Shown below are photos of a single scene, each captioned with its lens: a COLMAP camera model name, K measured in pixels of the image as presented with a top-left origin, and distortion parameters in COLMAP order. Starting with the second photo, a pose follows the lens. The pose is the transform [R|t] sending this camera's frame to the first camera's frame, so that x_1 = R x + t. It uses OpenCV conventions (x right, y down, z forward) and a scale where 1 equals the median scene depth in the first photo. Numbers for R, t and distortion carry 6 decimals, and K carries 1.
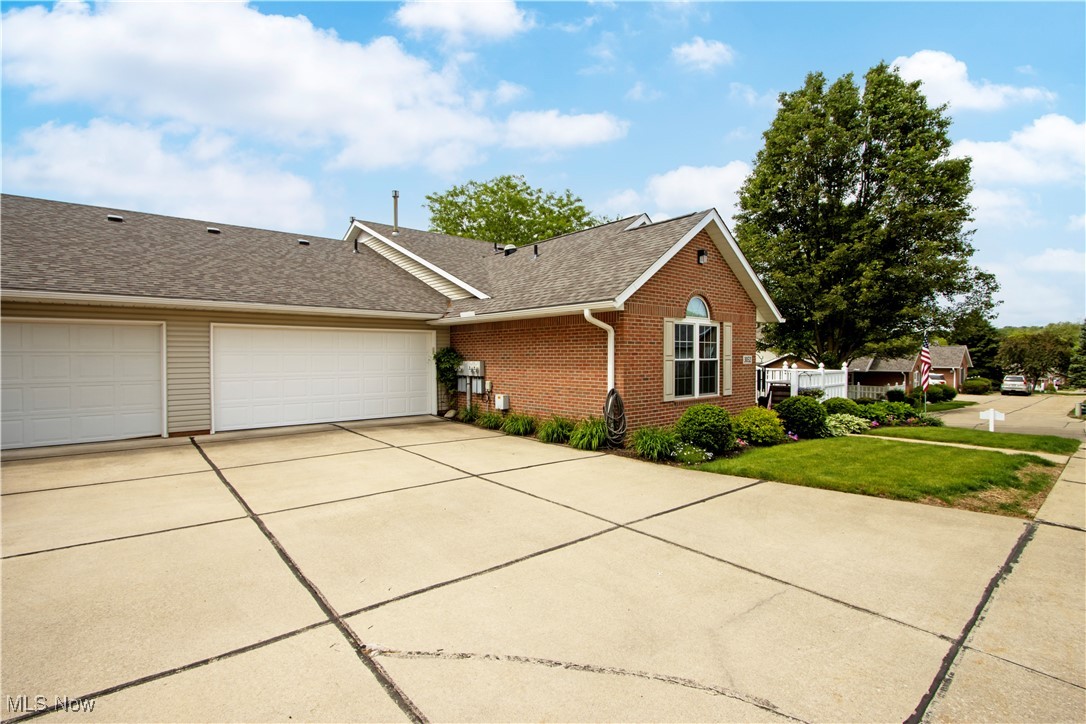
lens RADIAL K [[507.3, 0, 543.1], [0, 507.3, 360.4], [0, 0, 1]] dist [-0.015078, 0.000223]
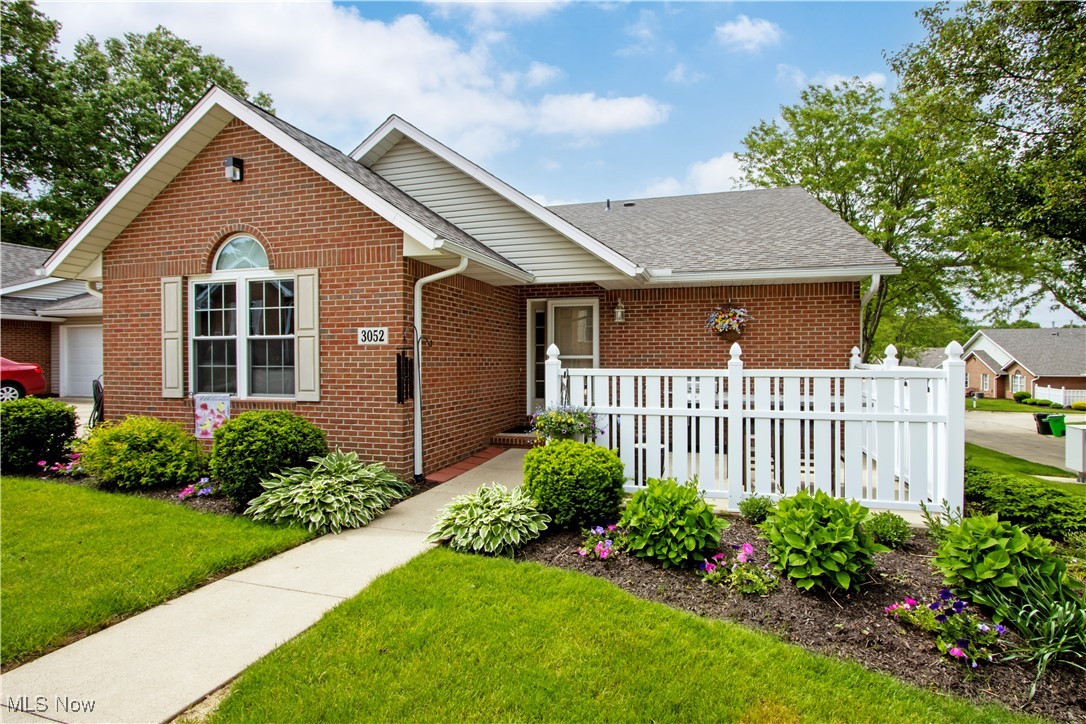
lens RADIAL K [[507.3, 0, 543.0], [0, 507.3, 355.9], [0, 0, 1]] dist [-0.015078, 0.000223]
pose [[0.564978, 0.008058, -0.825067, 1.018713], [-0.003106, 0.999966, 0.007640, 0.015452], [0.825100, -0.001754, 0.564984, 0.954914]]
